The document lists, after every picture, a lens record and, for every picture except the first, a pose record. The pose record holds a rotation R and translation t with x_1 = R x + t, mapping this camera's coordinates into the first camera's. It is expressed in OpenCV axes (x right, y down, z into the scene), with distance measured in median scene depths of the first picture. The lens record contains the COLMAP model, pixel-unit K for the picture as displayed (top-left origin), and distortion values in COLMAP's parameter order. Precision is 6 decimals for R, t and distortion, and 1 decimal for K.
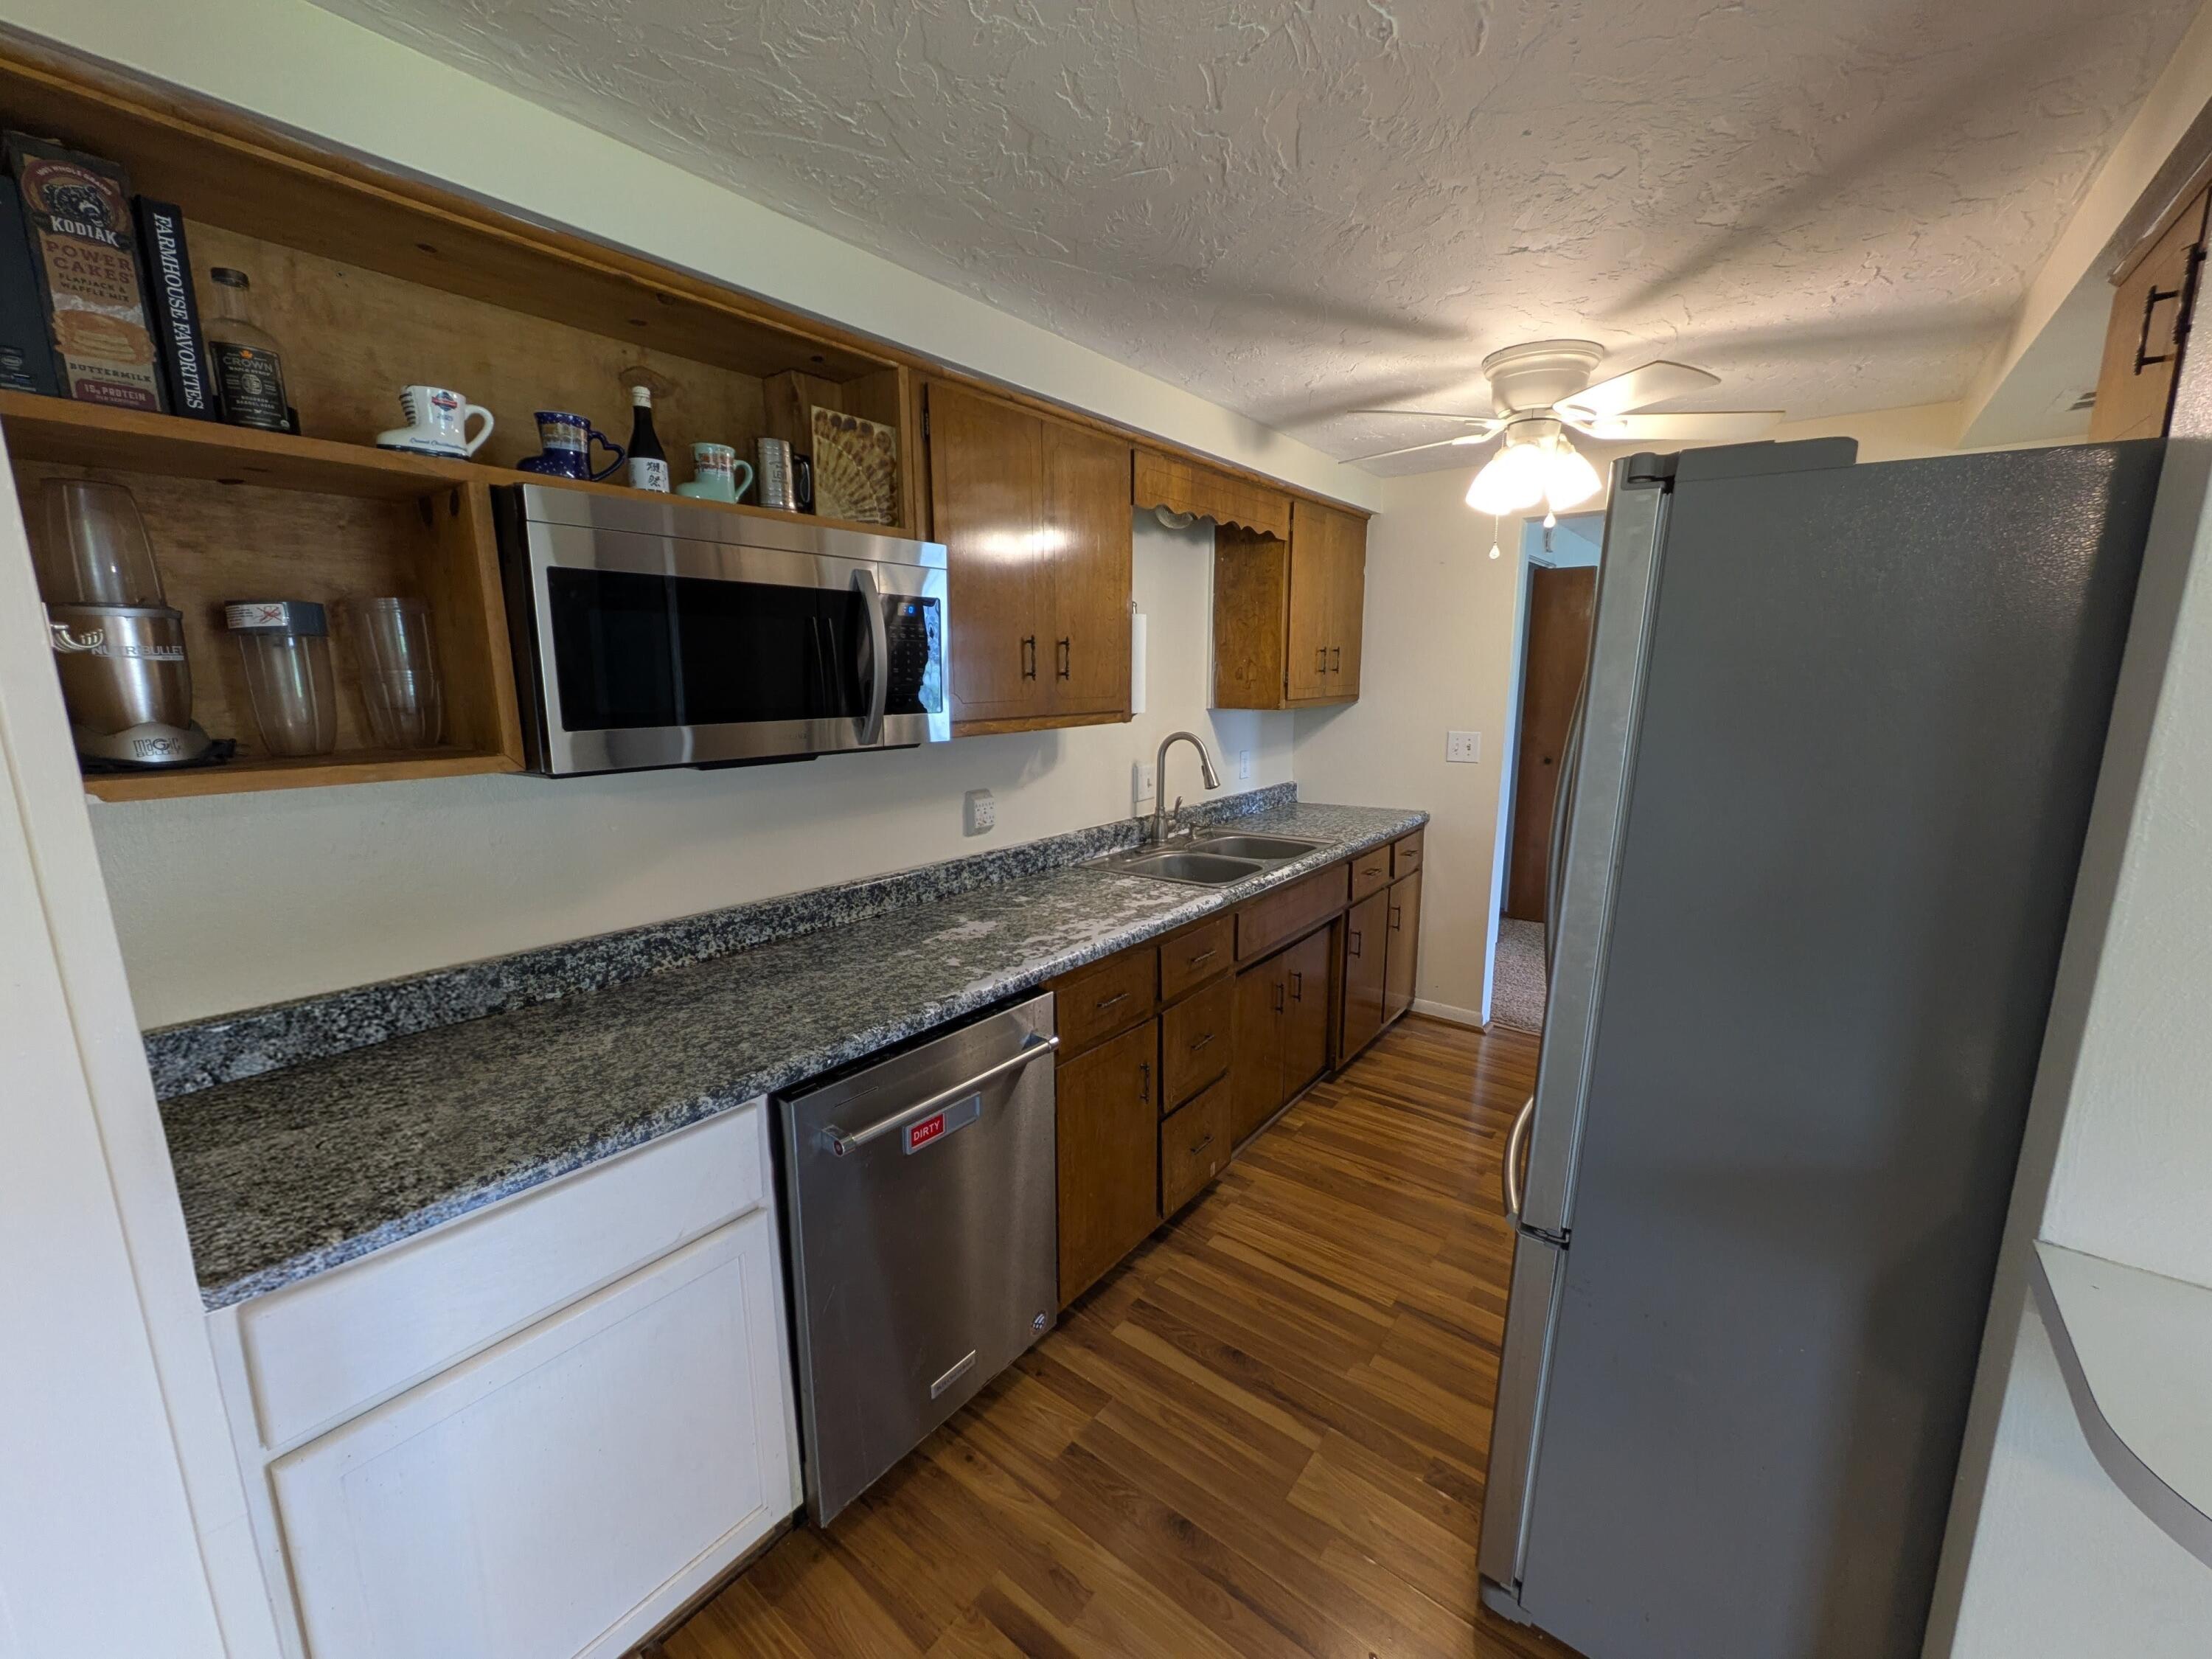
lens RADIAL K [[874.9, 0, 1108.0], [0, 874.9, 831.8], [0, 0, 1]] dist [-0.002618, 0.000683]
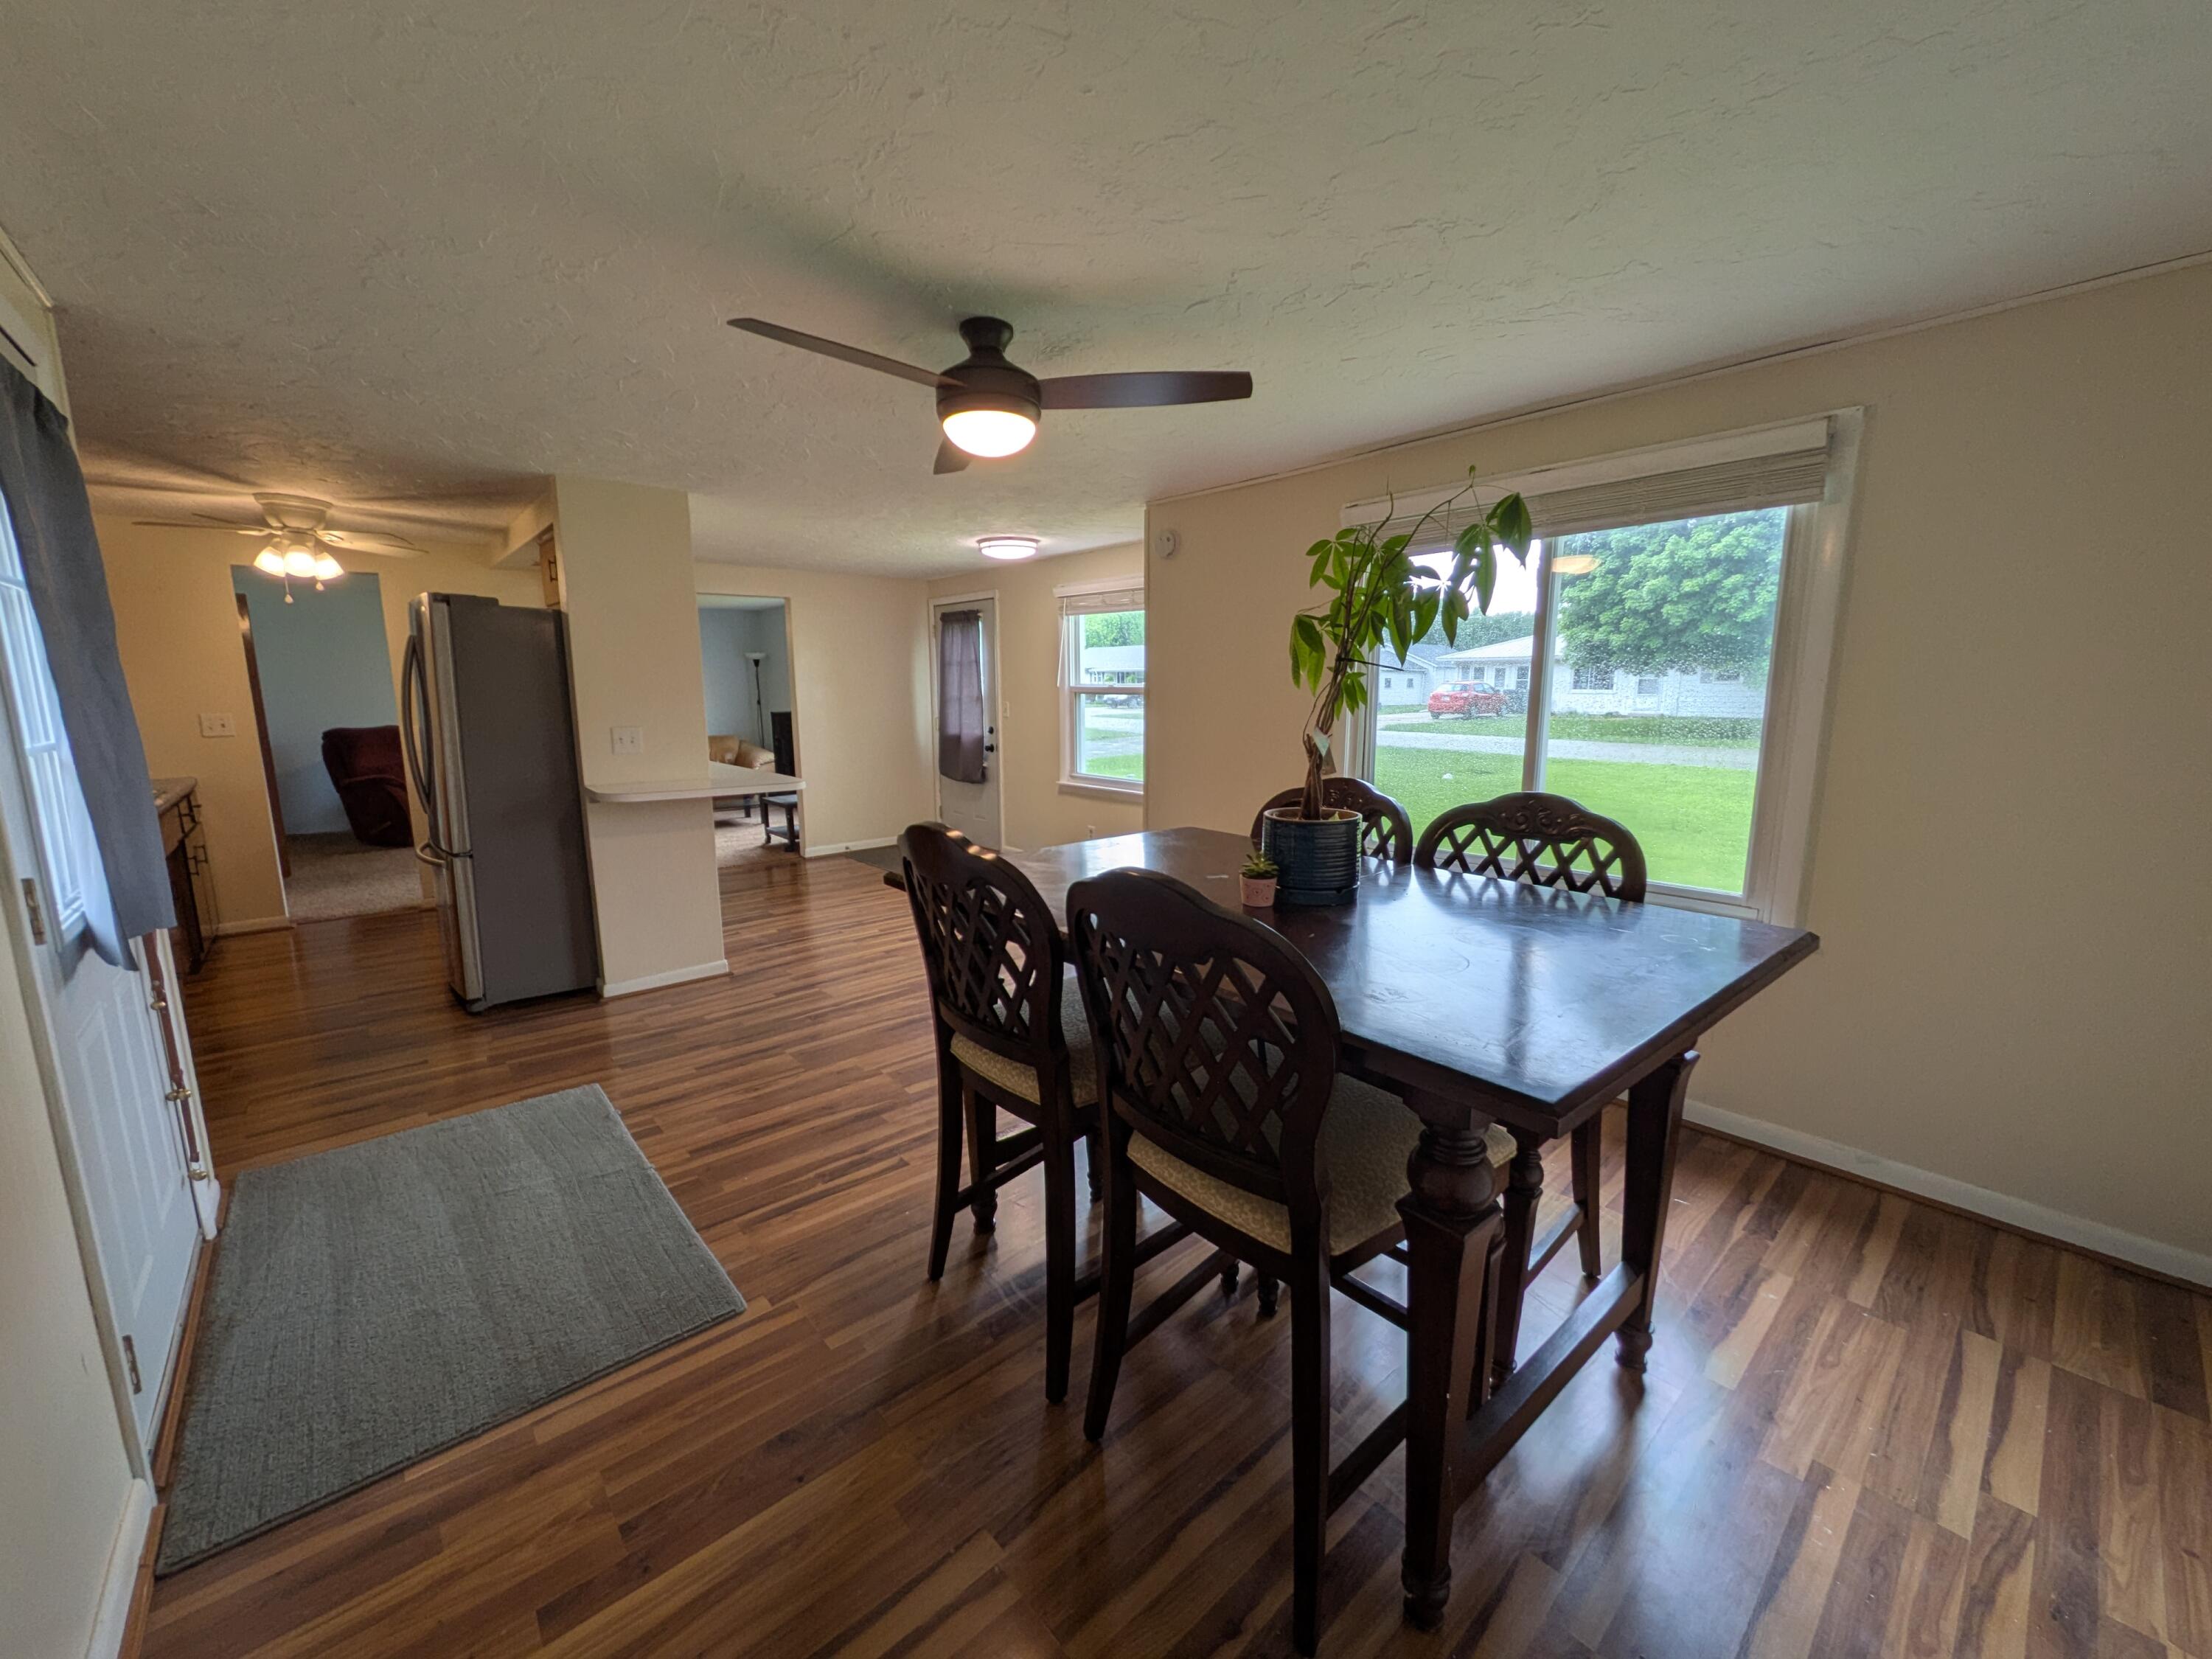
lens RADIAL K [[874.9, 0, 1108.5], [0, 874.9, 829.6], [0, 0, 1]] dist [-0.002618, 0.000683]
pose [[0.185784, -0.155935, 0.970138, -1.908403], [0.185527, 0.975135, 0.121209, 0.433036], [-0.964916, 0.157469, 0.210095, -1.689206]]
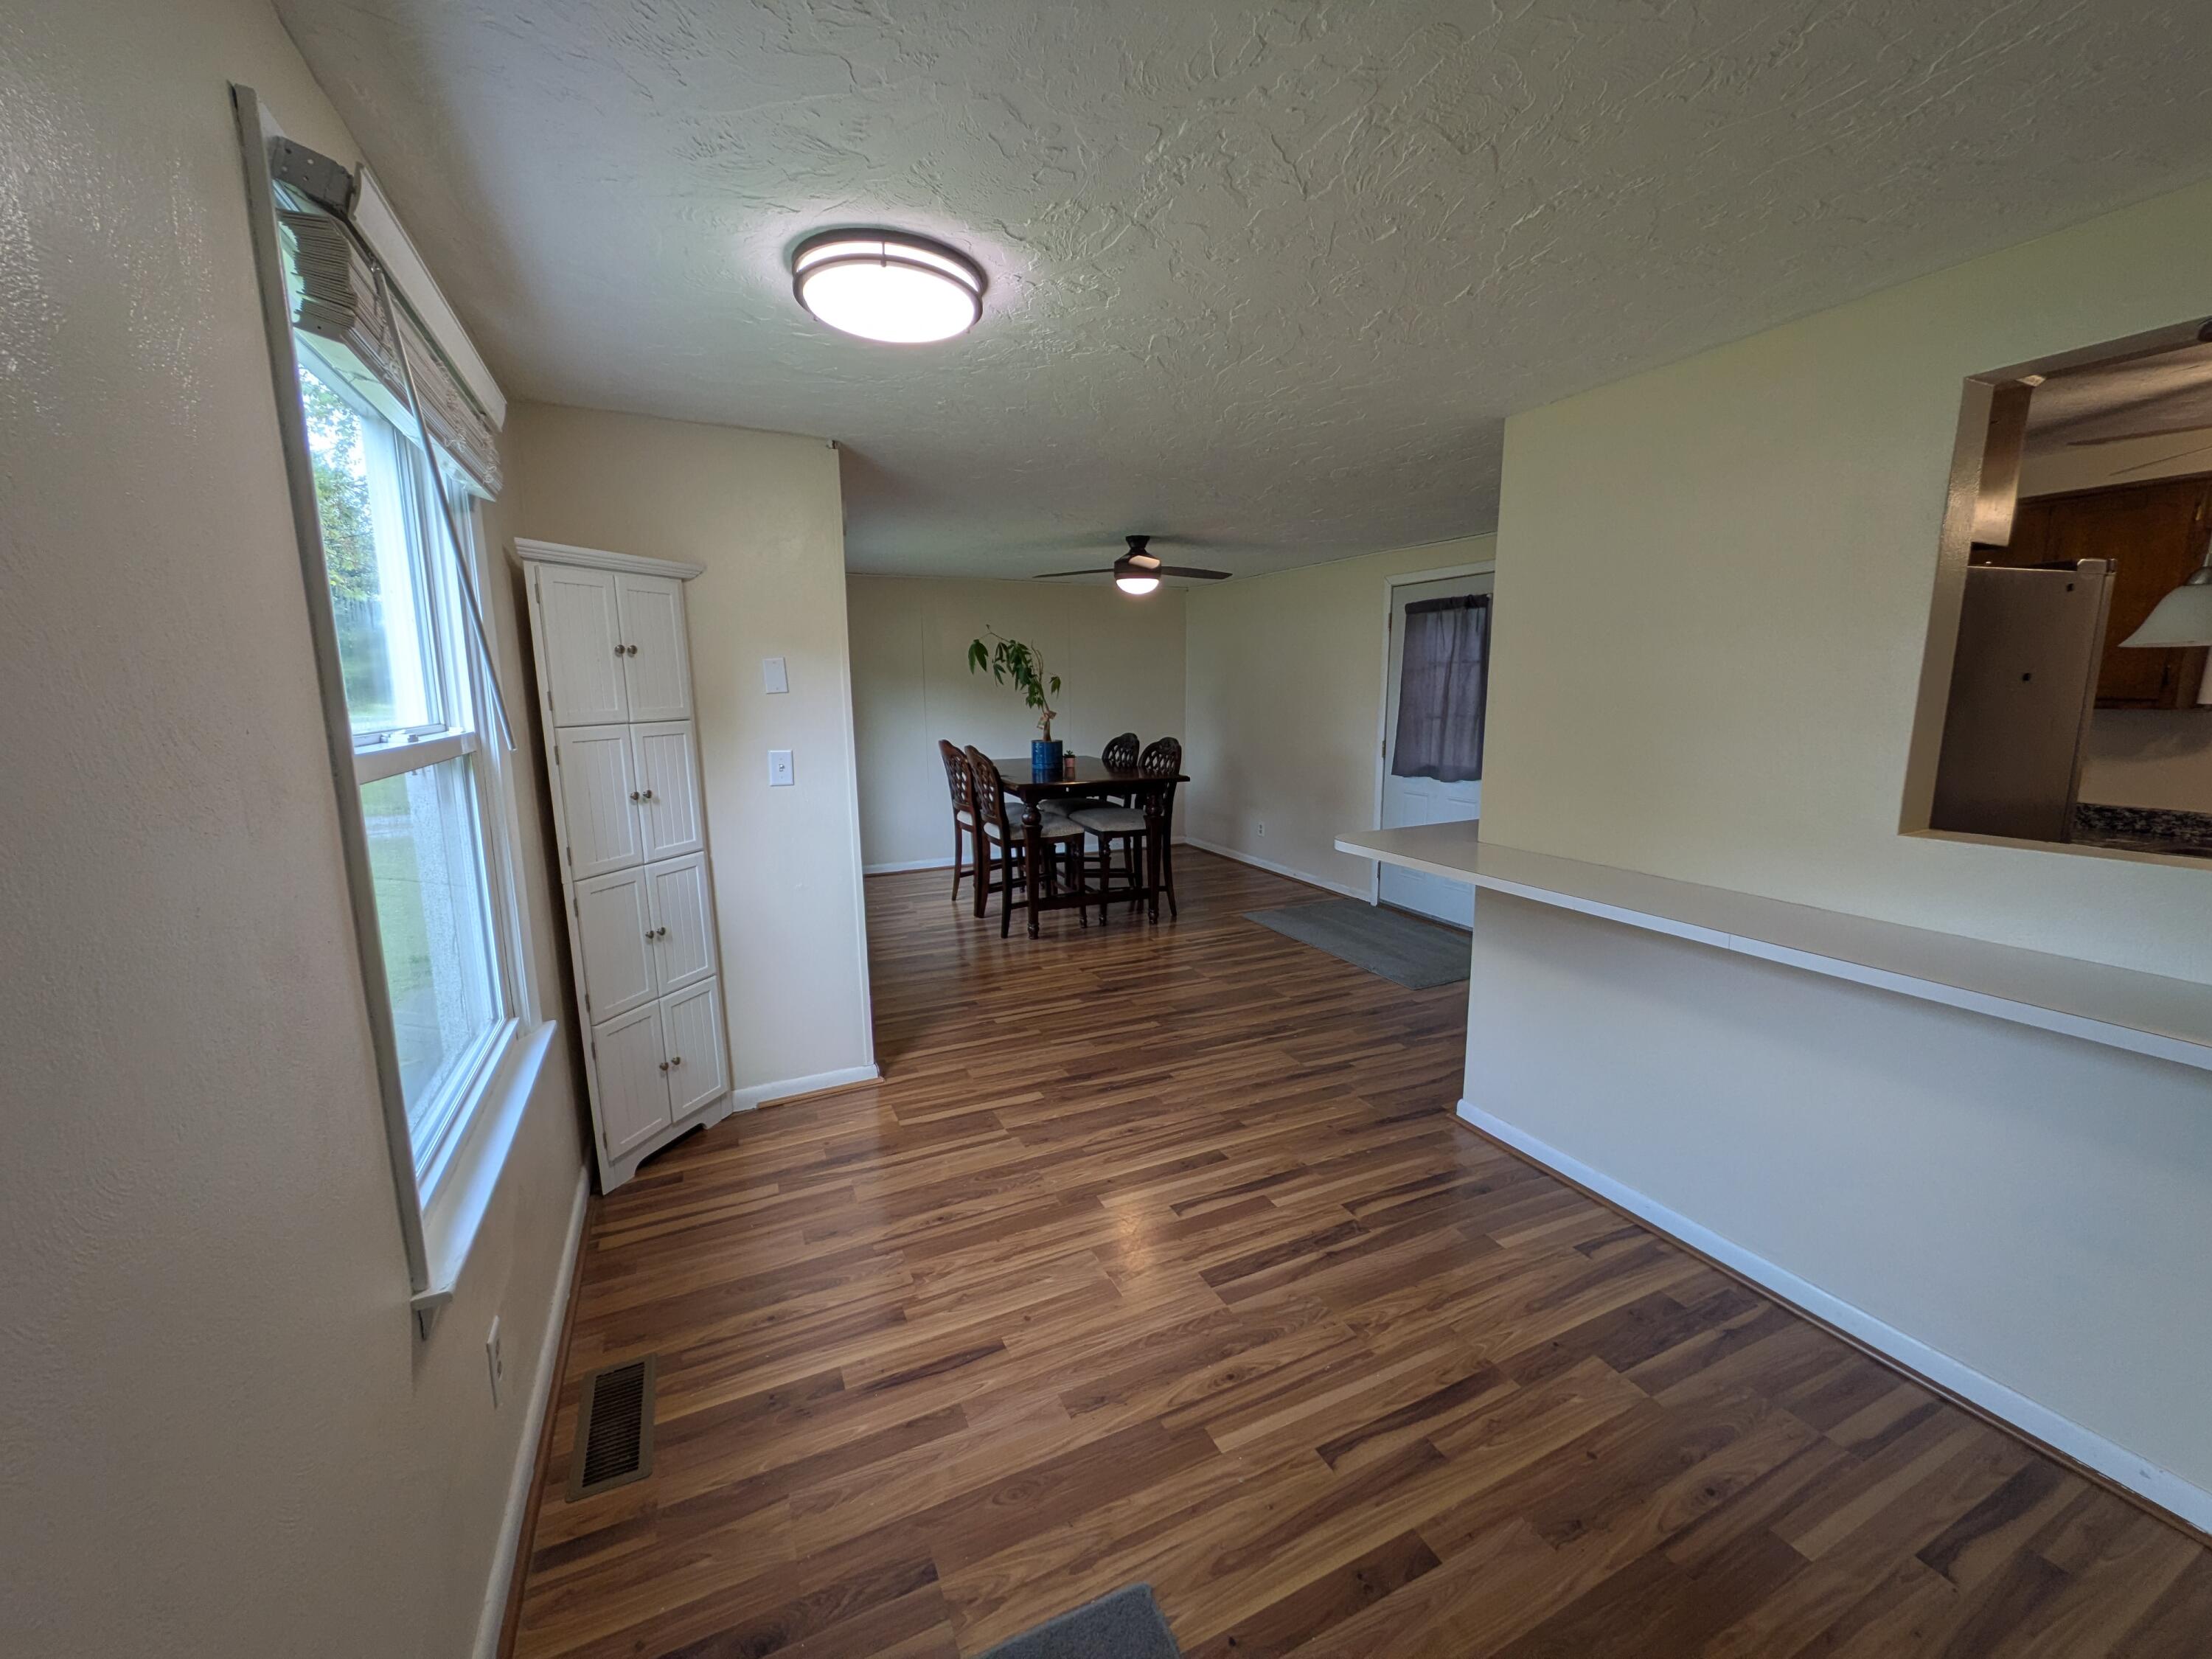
lens RADIAL K [[874.9, 0, 1105.5], [0, 874.9, 832.8], [0, 0, 1]] dist [-0.002618, 0.000683]
pose [[-0.451648, 0.158265, -0.878047, 3.472424], [-0.156017, 0.954967, 0.252382, -0.078614], [0.878449, 0.250978, -0.406617, 0.488724]]
